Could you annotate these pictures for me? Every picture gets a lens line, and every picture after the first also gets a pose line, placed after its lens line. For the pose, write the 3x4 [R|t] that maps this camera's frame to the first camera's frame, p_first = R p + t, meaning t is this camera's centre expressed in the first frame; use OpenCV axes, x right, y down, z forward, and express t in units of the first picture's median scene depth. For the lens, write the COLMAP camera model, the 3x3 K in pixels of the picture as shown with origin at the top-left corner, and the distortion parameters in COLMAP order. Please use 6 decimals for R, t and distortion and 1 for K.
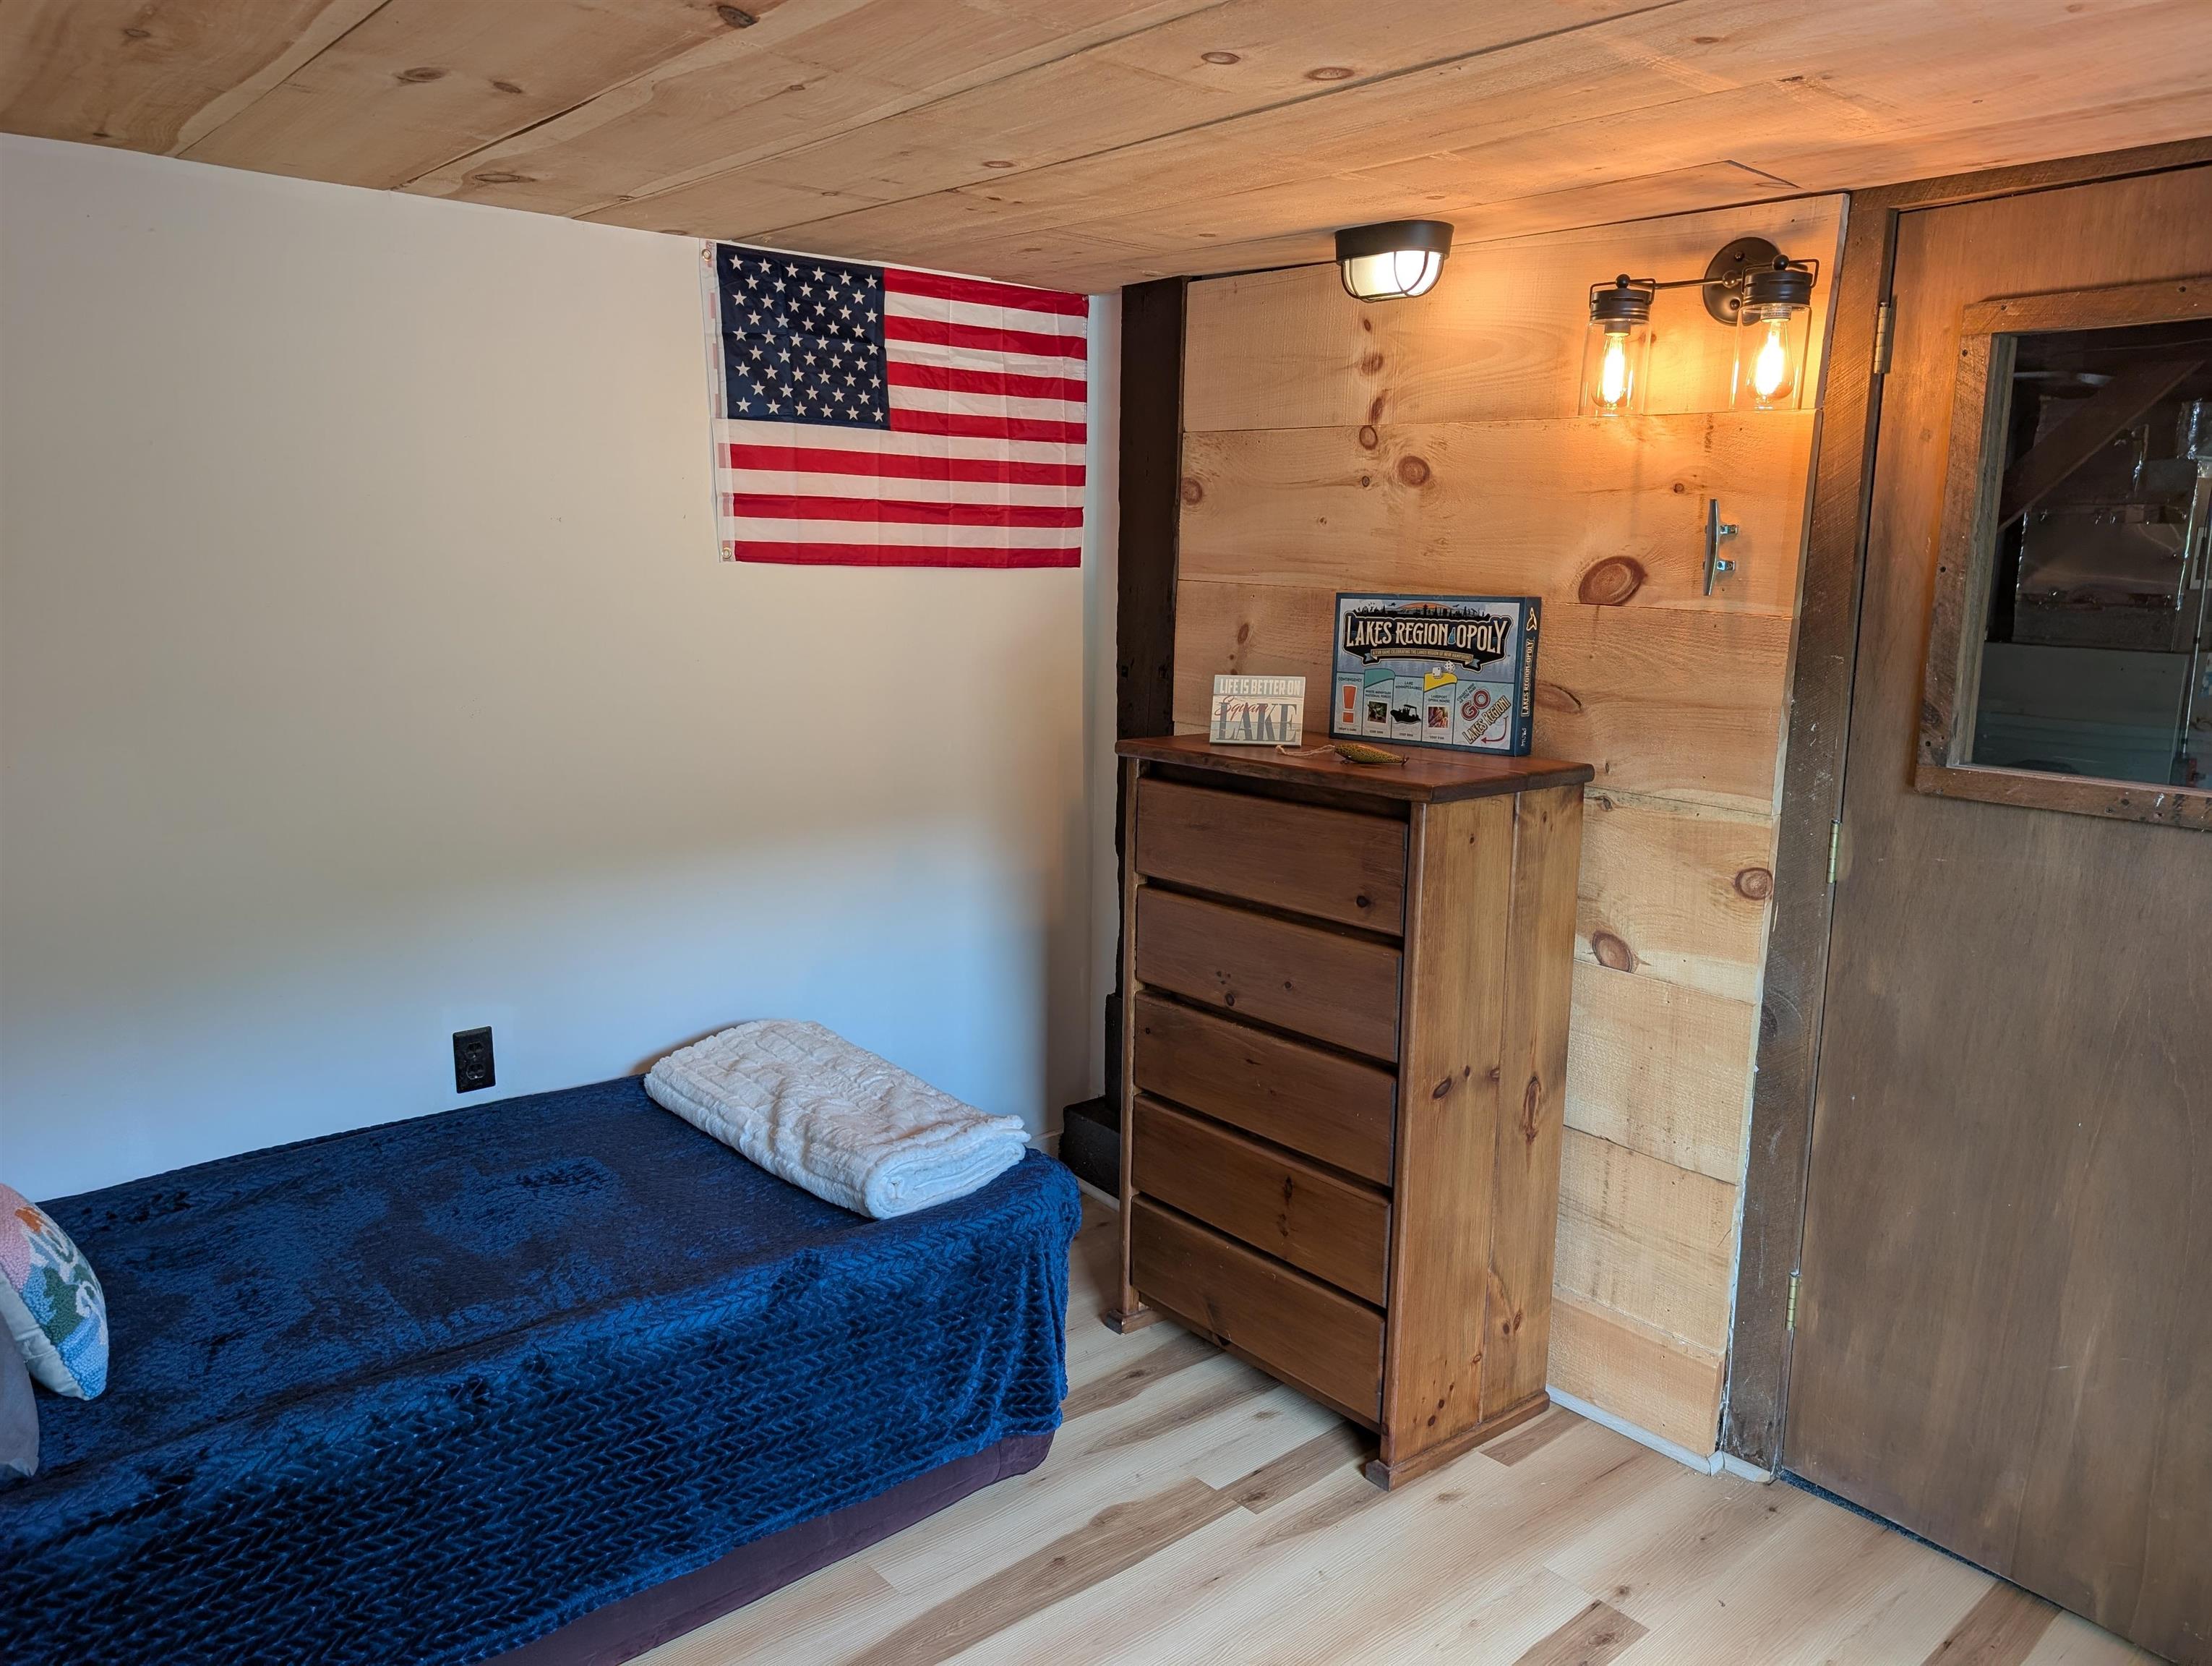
lens RADIAL K [[1564.0, 0, 1105.4], [0, 1564.0, 865.1], [0, 0, 1]] dist [-0.035408, 0.003943]
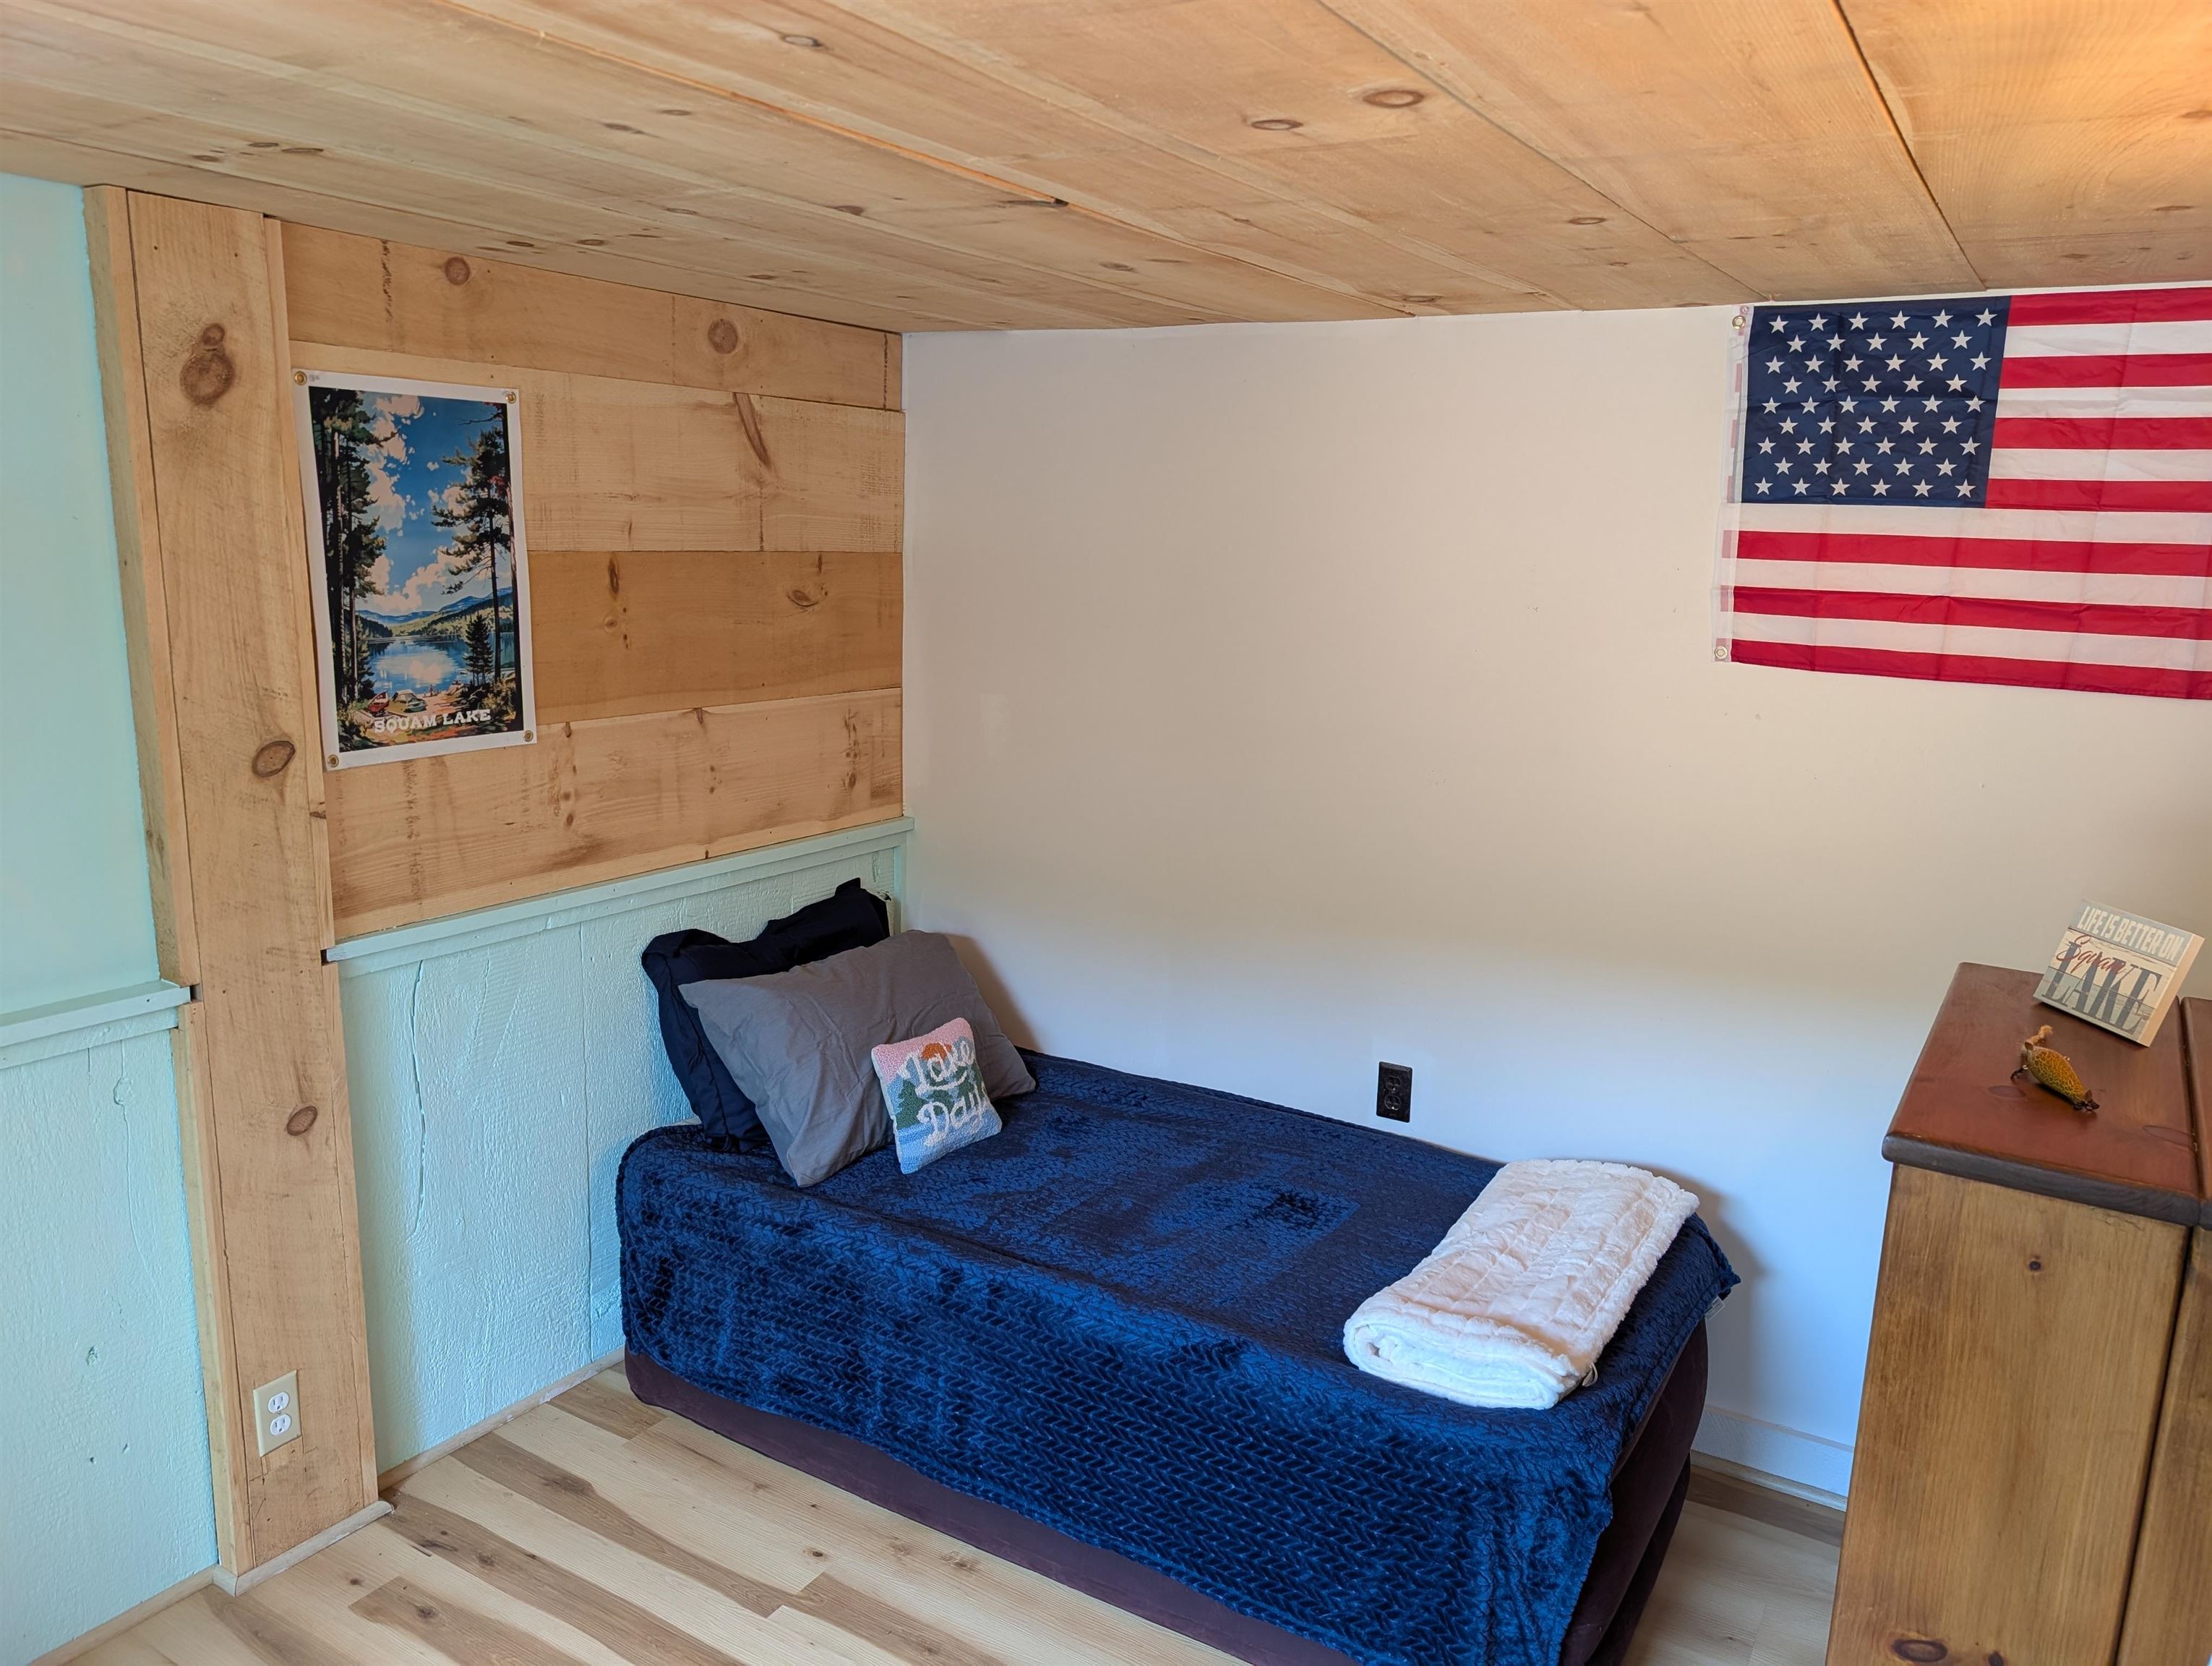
lens RADIAL K [[1584.6, 0, 1106.0], [0, 1584.6, 833.0], [0, 0, 1]] dist [-0.031039, 0.000995]
pose [[0.282870, 0.175061, -0.943047, 0.527691], [-0.209043, 0.970820, 0.117514, -0.133478], [0.936101, 0.163896, 0.311211, 0.412278]]
